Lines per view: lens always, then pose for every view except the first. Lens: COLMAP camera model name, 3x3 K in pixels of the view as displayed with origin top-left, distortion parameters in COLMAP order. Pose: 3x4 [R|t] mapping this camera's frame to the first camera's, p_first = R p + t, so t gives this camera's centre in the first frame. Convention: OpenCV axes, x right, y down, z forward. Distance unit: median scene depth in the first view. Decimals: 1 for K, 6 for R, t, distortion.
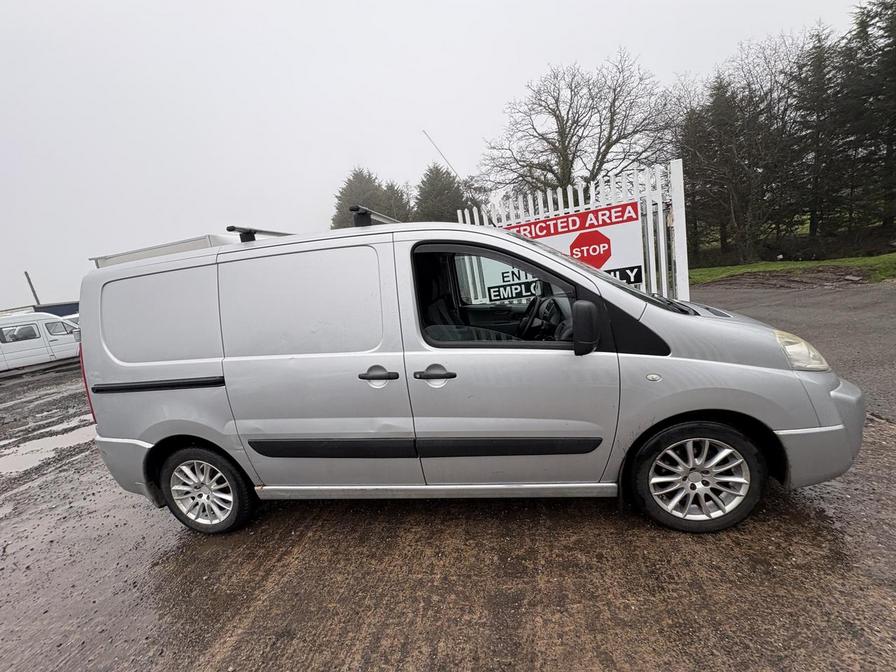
lens RADIAL K [[355.8, 0, 445.9], [0, 355.8, 336.4], [0, 0, 1]] dist [-0.002934, 0.000516]
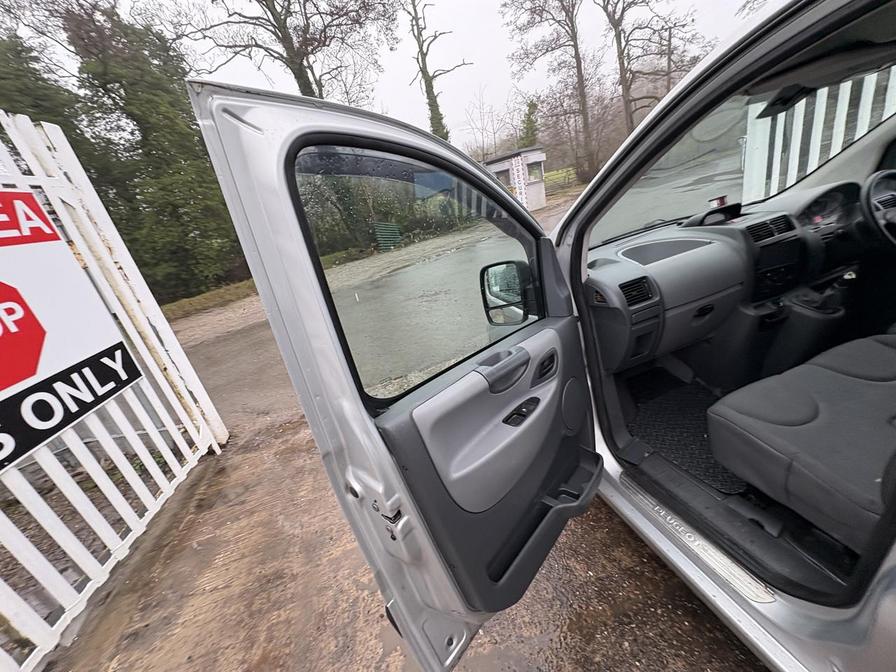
lens RADIAL K [[355.8, 0, 447.4], [0, 355.8, 336.5], [0, 0, 1]] dist [-0.002934, 0.000516]
pose [[-0.399955, -0.098231, 0.911256, -0.006143], [0.437810, 0.852998, 0.284108, -0.135964], [-0.805207, 0.512587, -0.298154, 0.714706]]
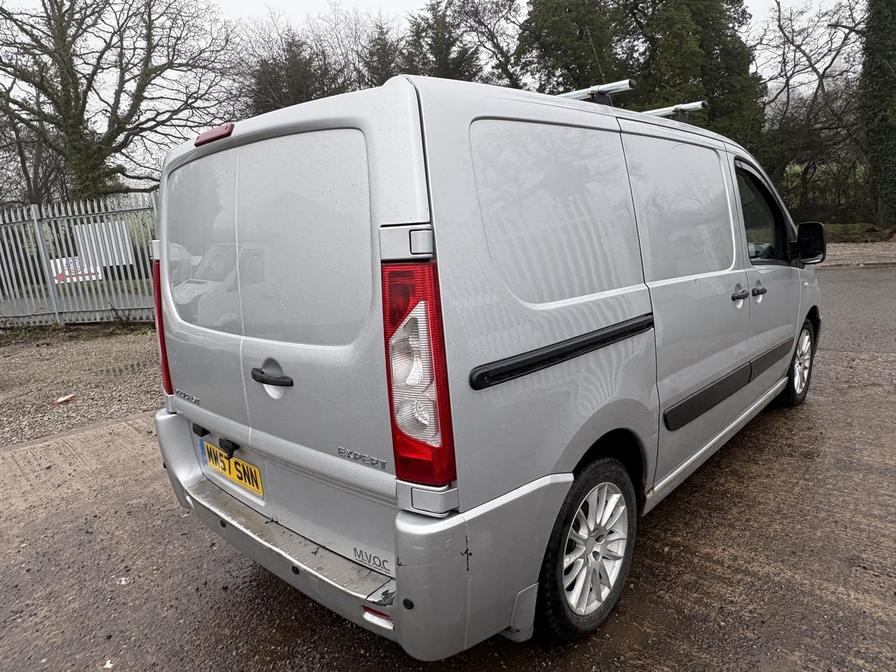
lens RADIAL K [[589.3, 0, 446.4], [0, 589.3, 342.3], [0, 0, 1]] dist [-0.002781, 0.001814]
pose [[0.550628, -0.075002, 0.831375, -0.599058], [0.145235, 0.989373, -0.006935, 0.042199], [-0.822020, 0.124563, 0.555669, 0.257557]]
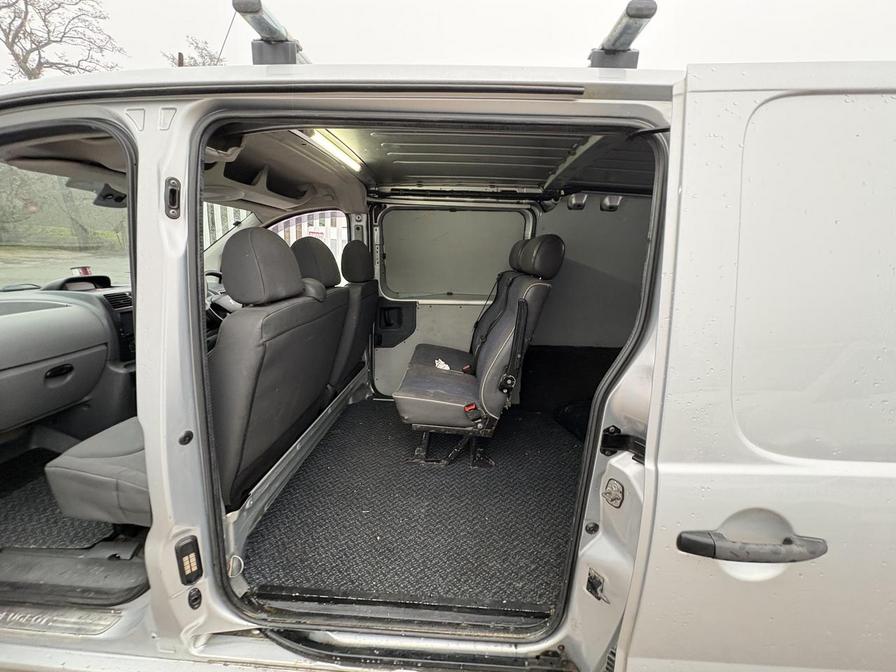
lens RADIAL K [[355.8, 0, 448.9], [0, 355.8, 336.9], [0, 0, 1]] dist [-0.002934, 0.000516]
pose [[-0.989979, 0.102843, -0.096773, -0.084761], [0.053142, 0.906230, 0.419432, -0.113358], [0.130835, 0.410086, -0.902614, 0.730044]]
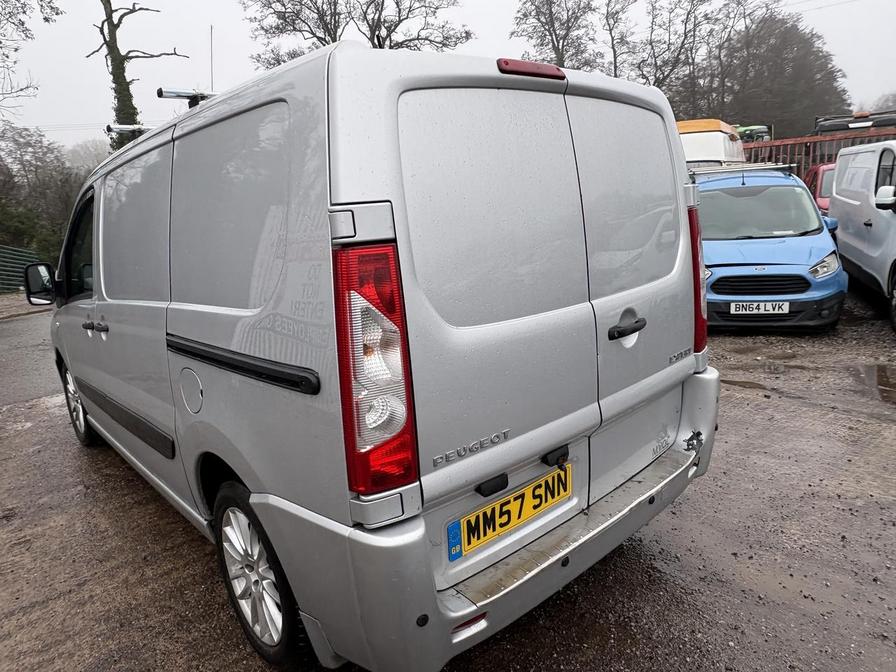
lens RADIAL K [[589.3, 0, 449.7], [0, 589.3, 335.0], [0, 0, 1]] dist [-0.002781, 0.001814]
pose [[-0.765934, 0.059172, 0.640191, -0.522791], [0.287854, 0.921936, 0.259179, -0.064081], [-0.574879, 0.382796, -0.723175, 0.806413]]
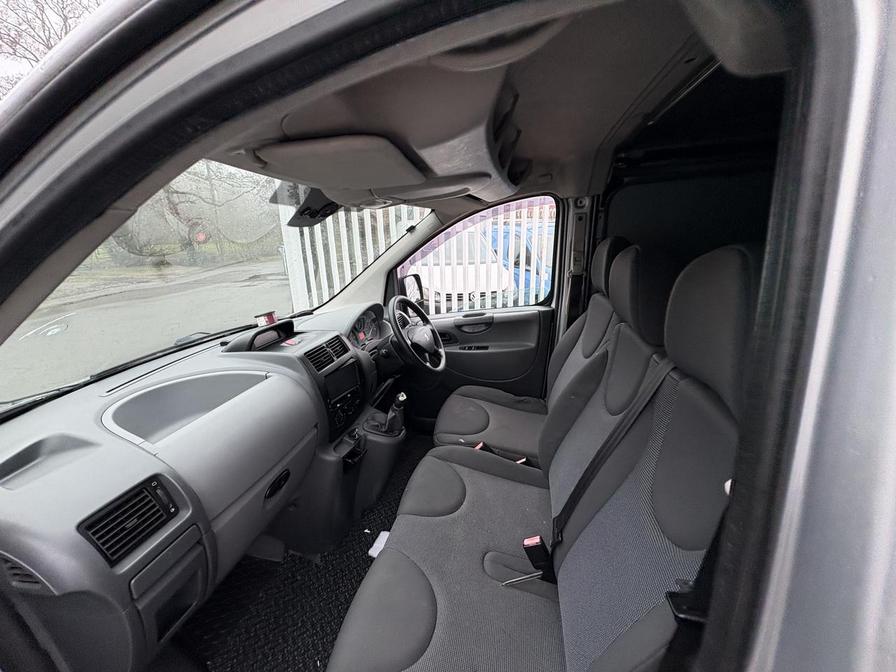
lens RADIAL K [[355.8, 0, 447.5], [0, 355.8, 336.6], [0, 0, 1]] dist [-0.002934, 0.000516]
pose [[-0.983383, 0.157982, 0.089440, 0.043618], [0.181310, 0.879618, 0.439772, -0.120305], [-0.009197, 0.448681, -0.893645, 0.611733]]
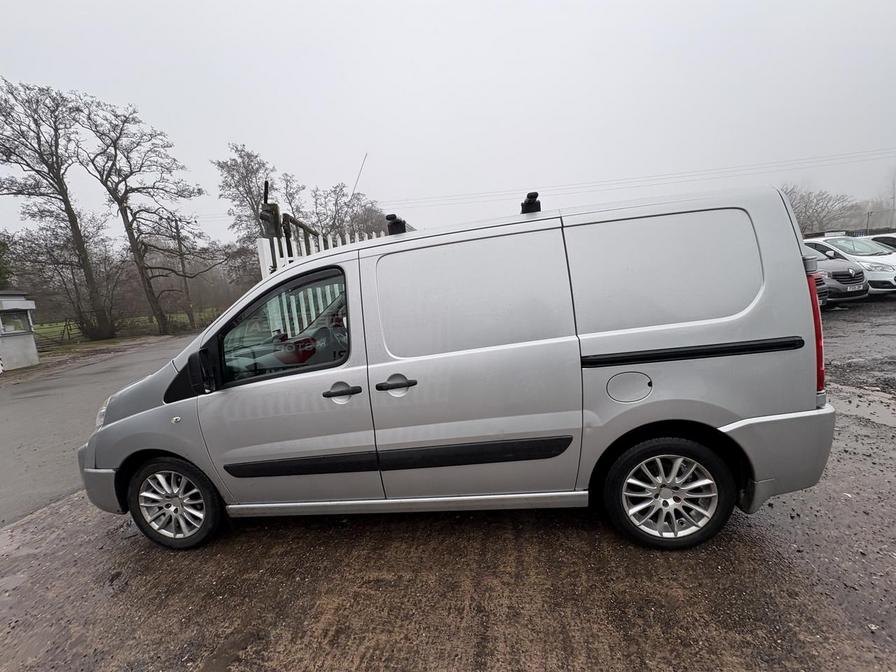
lens RADIAL K [[355.8, 0, 449.2], [0, 355.8, 335.3], [0, 0, 1]] dist [-0.002934, 0.000516]
pose [[-0.970424, 0.240840, -0.016540, -0.062236], [0.223266, 0.921447, 0.317944, -0.159857], [0.091814, 0.304848, -0.947965, 0.919145]]
